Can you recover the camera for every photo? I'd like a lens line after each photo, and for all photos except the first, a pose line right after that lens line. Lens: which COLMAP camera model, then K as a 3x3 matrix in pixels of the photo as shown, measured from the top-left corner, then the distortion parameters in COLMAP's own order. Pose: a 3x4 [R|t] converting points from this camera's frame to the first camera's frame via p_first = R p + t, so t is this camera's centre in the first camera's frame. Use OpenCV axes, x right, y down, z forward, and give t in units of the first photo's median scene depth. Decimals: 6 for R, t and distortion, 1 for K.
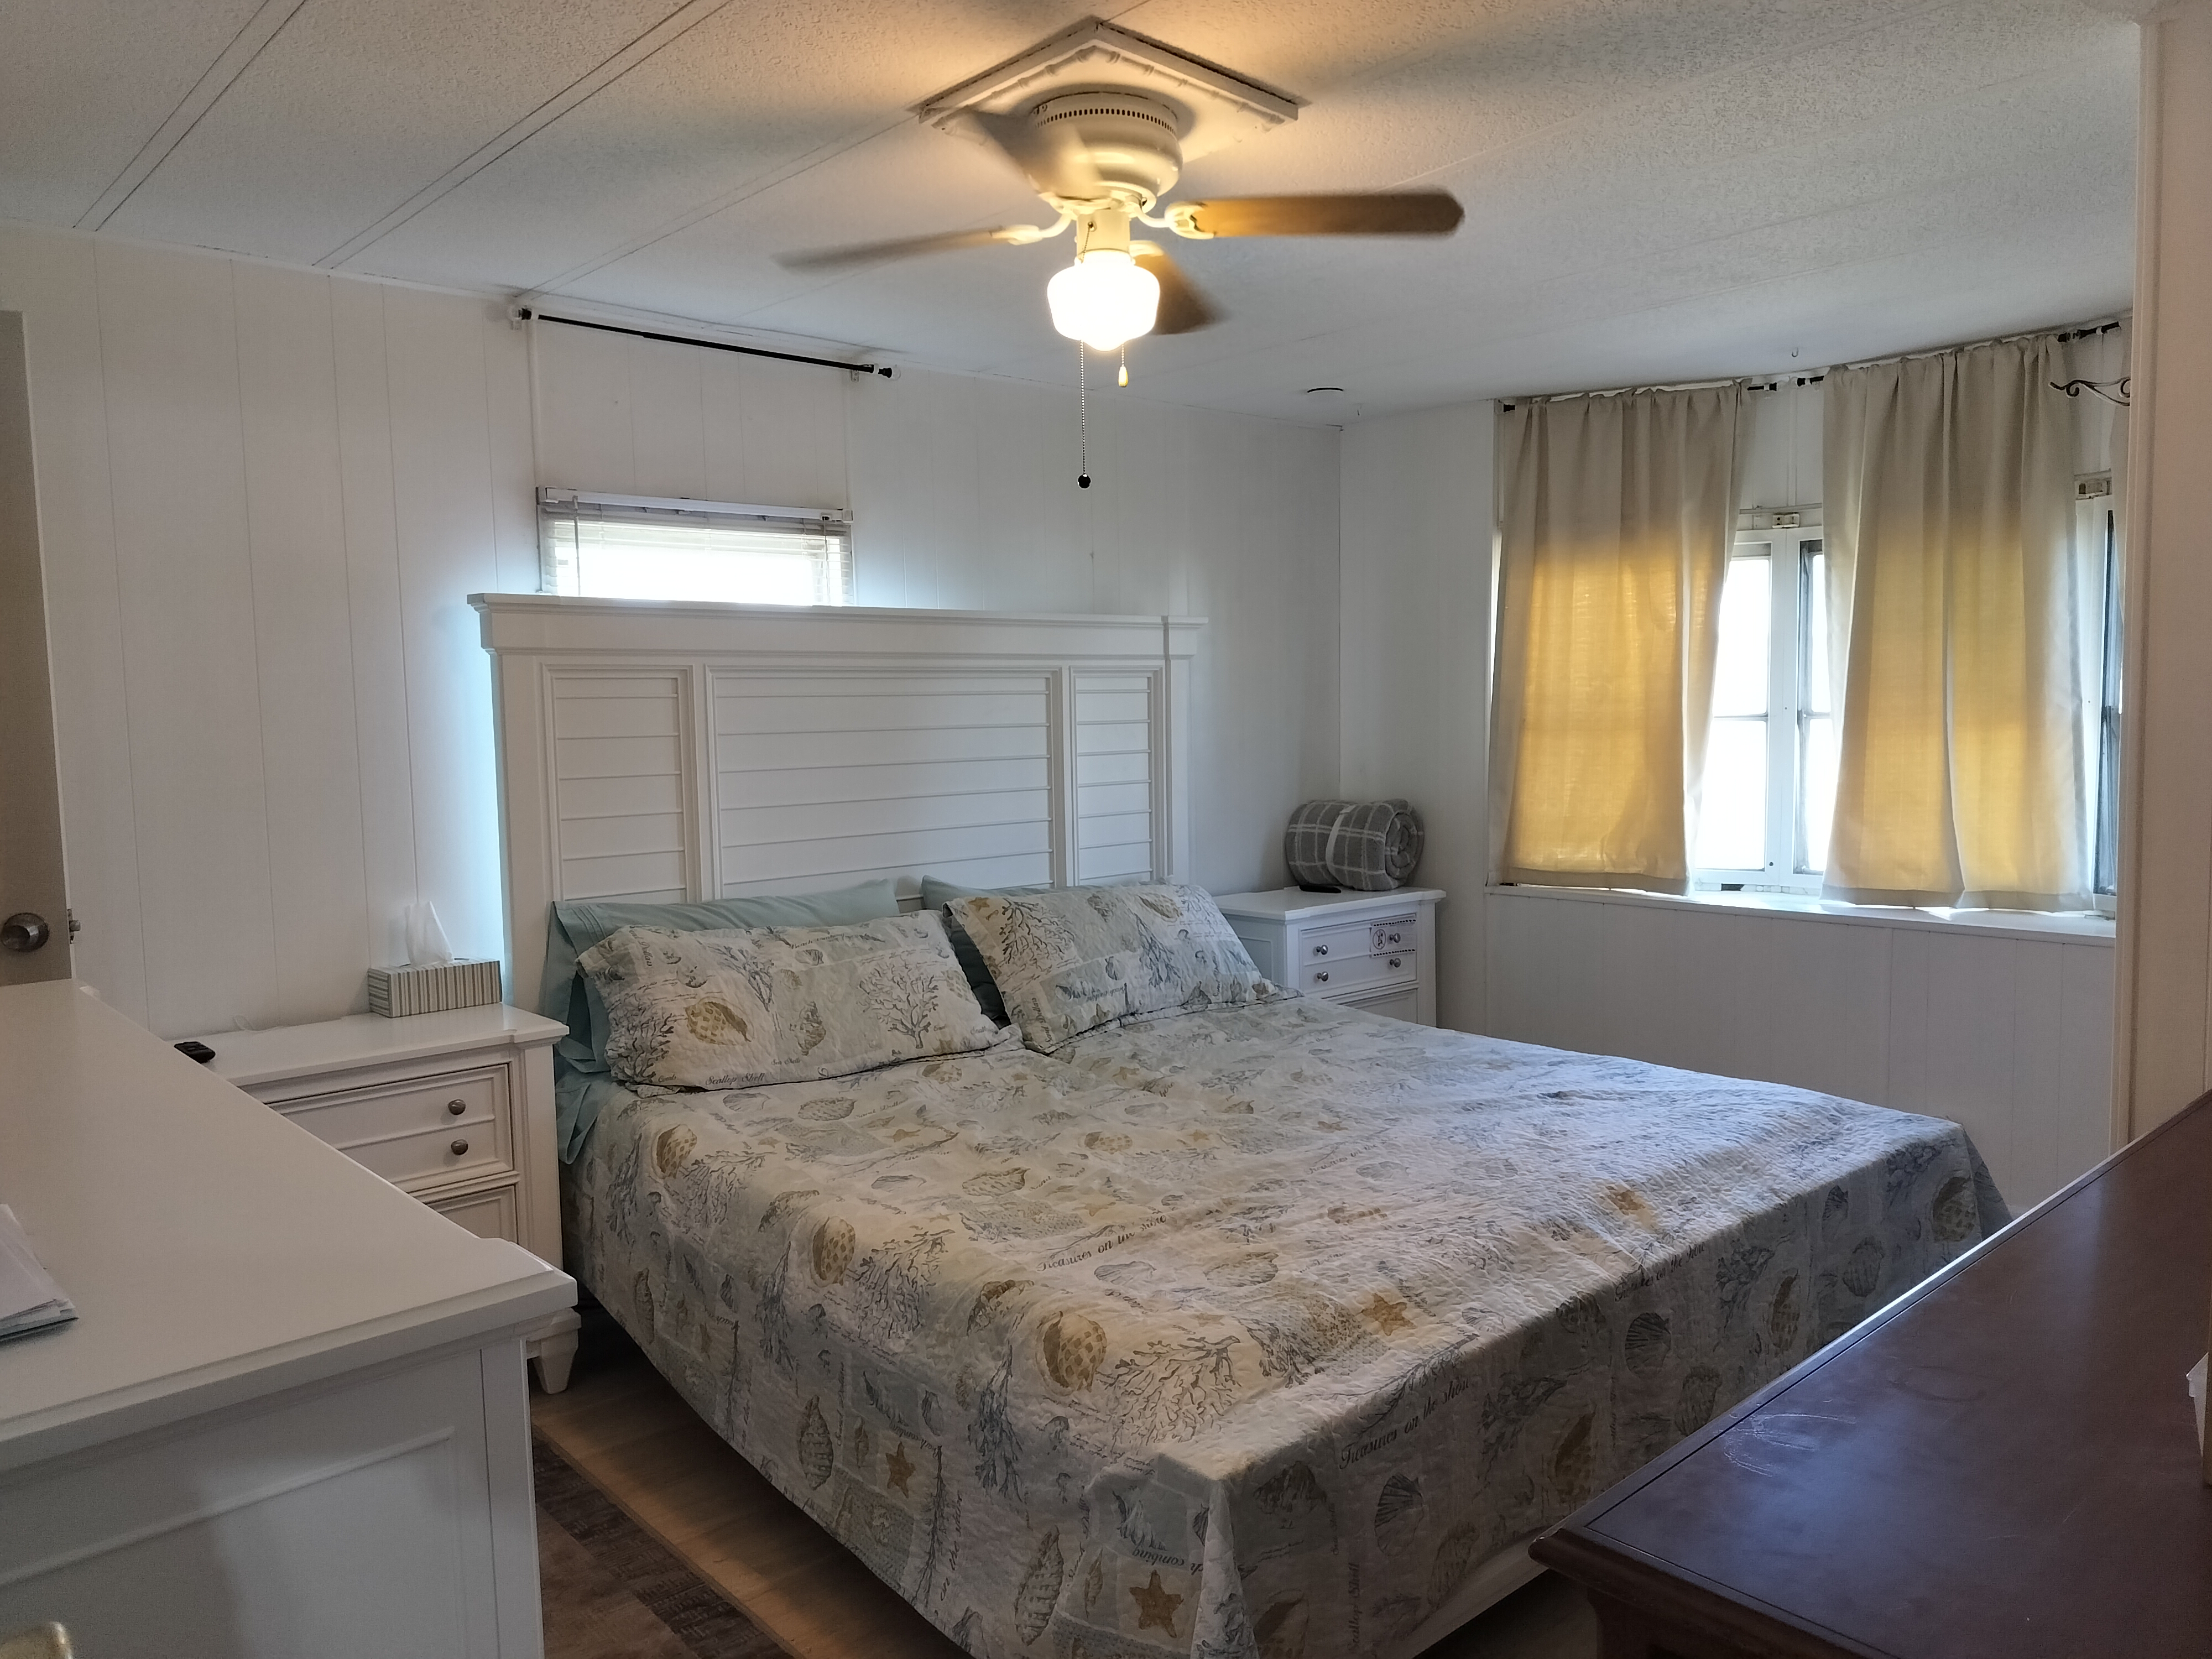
lens RADIAL K [[1580.2, 0, 1123.3], [0, 1580.2, 831.7], [0, 0, 1]] dist [0.047110, -0.064627]
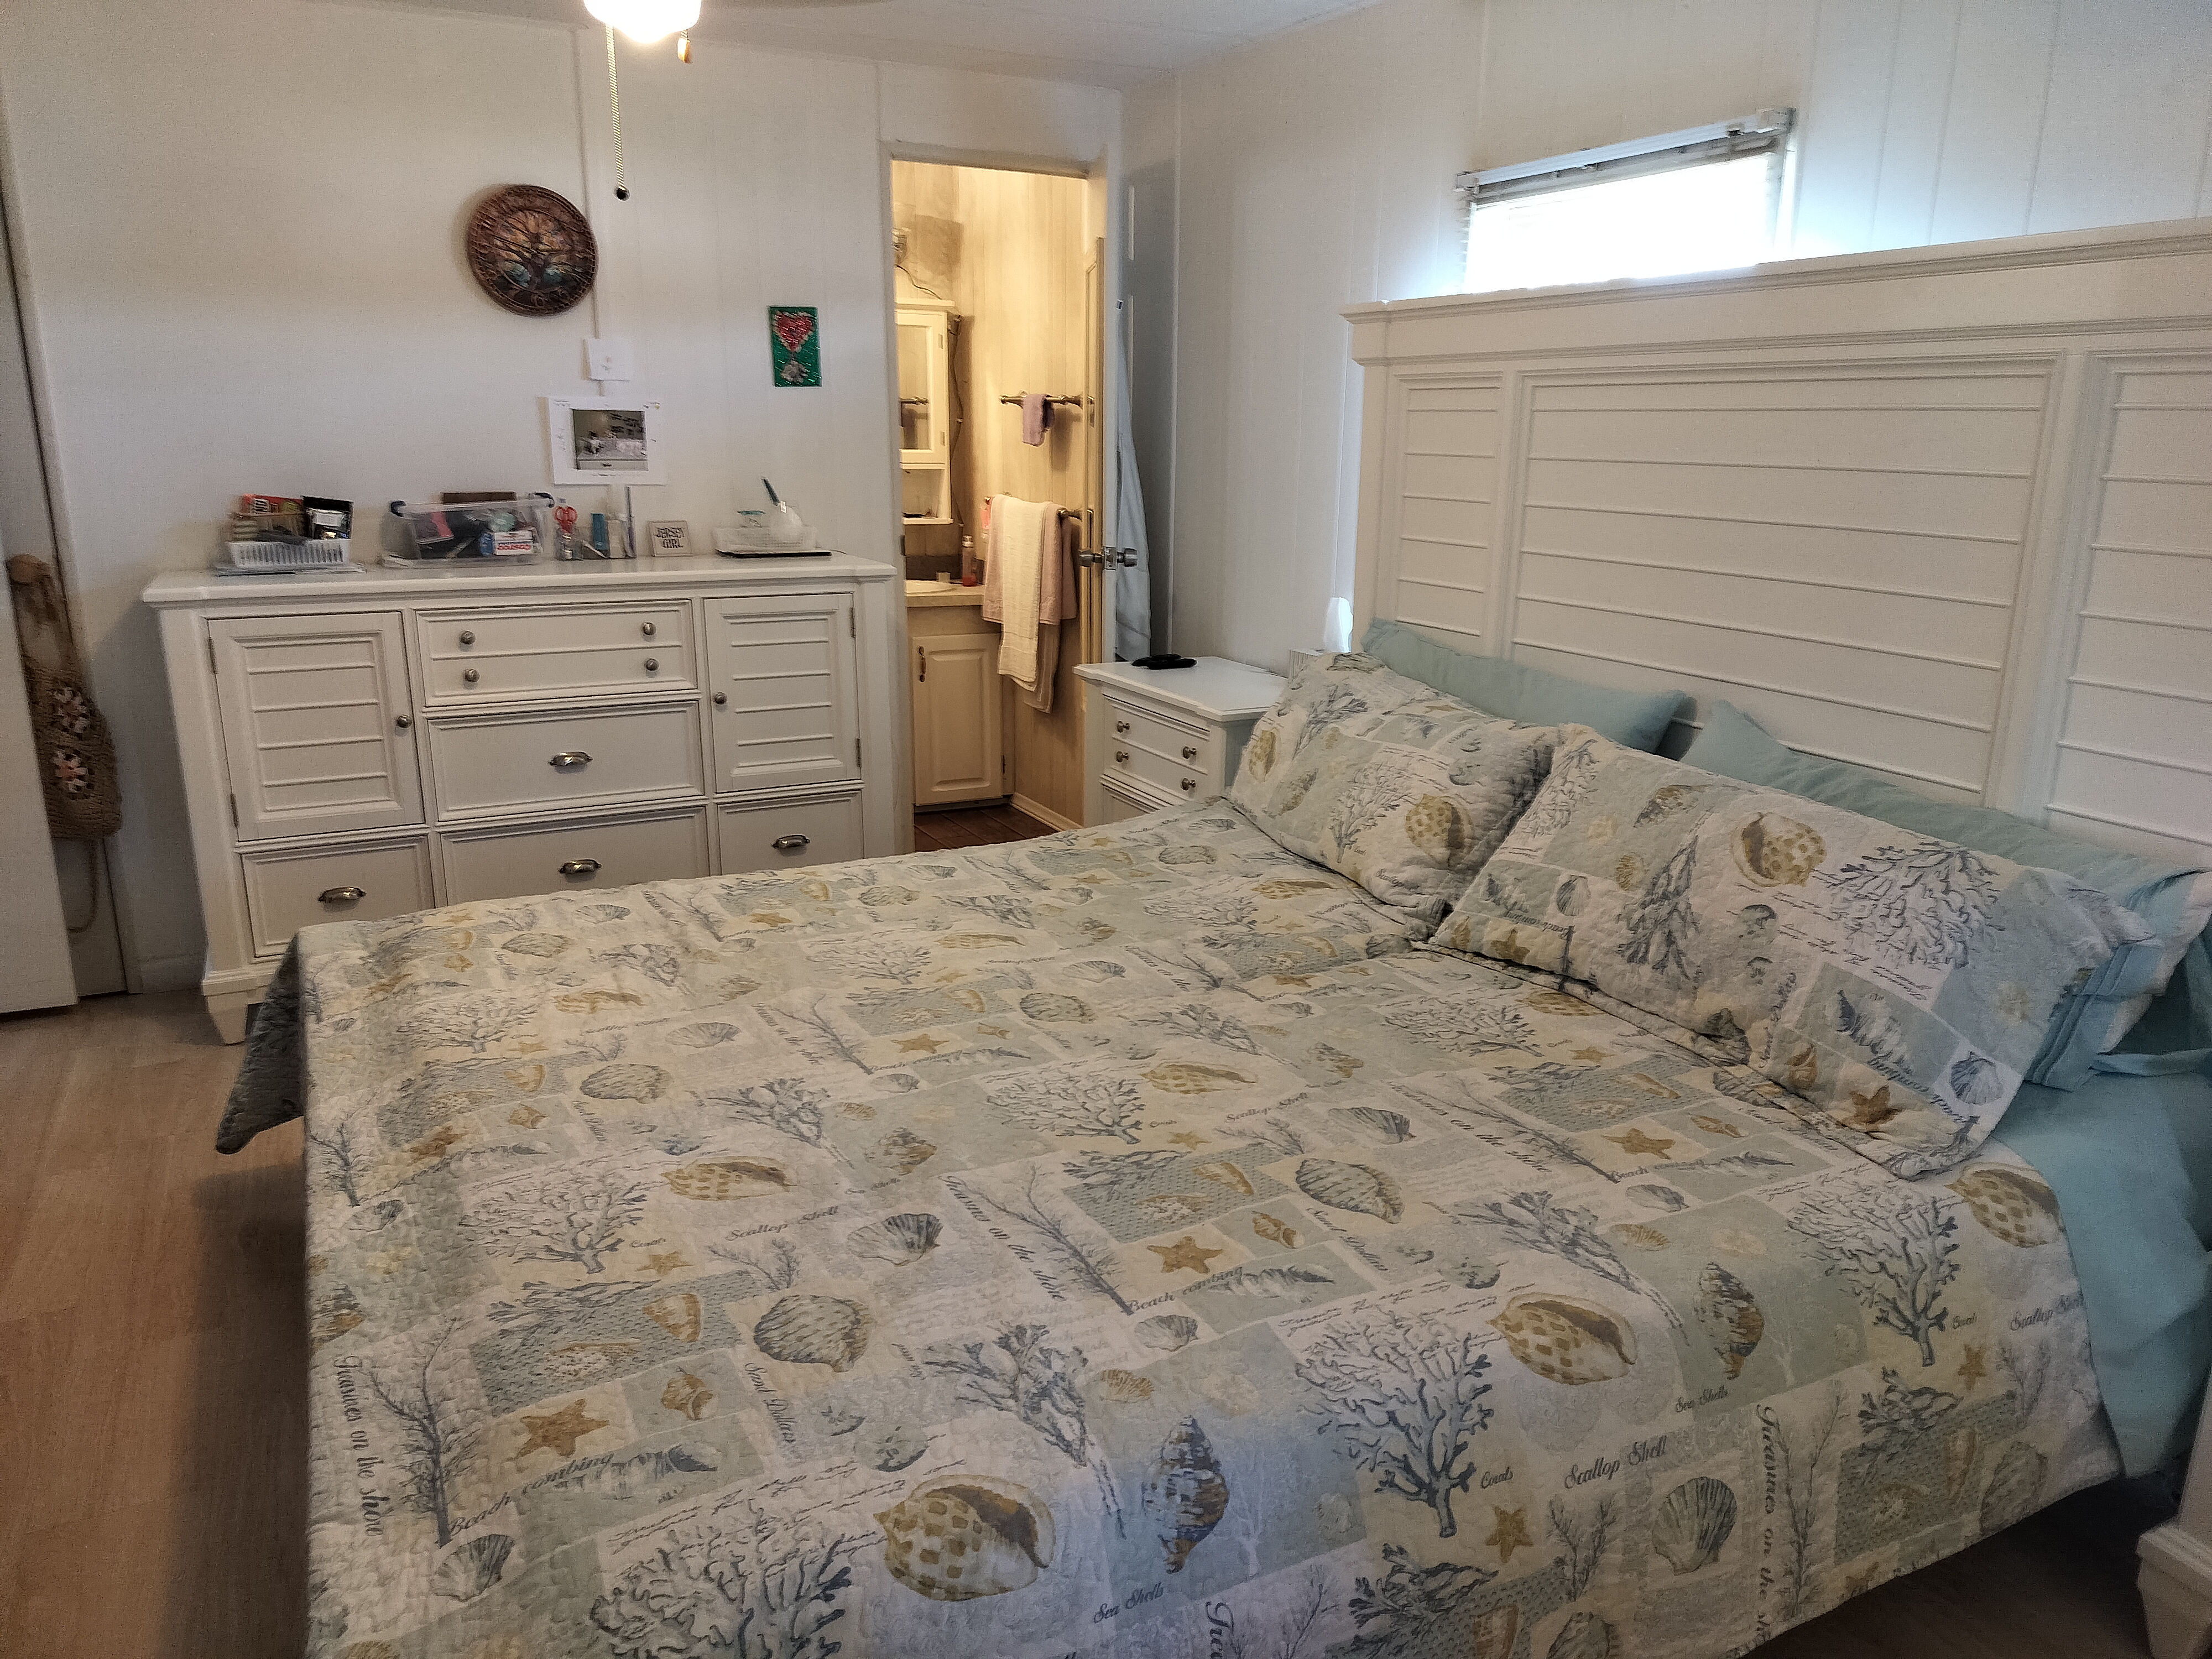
lens RADIAL K [[1580.2, 0, 1123.3], [0, 1580.2, 831.7], [0, 0, 1]] dist [0.047110, -0.064627]
pose [[-0.266124, 0.260984, -0.927936, 0.637056], [-0.087323, 0.952165, 0.292842, -0.103237], [0.959975, 0.158962, -0.230605, 1.067339]]
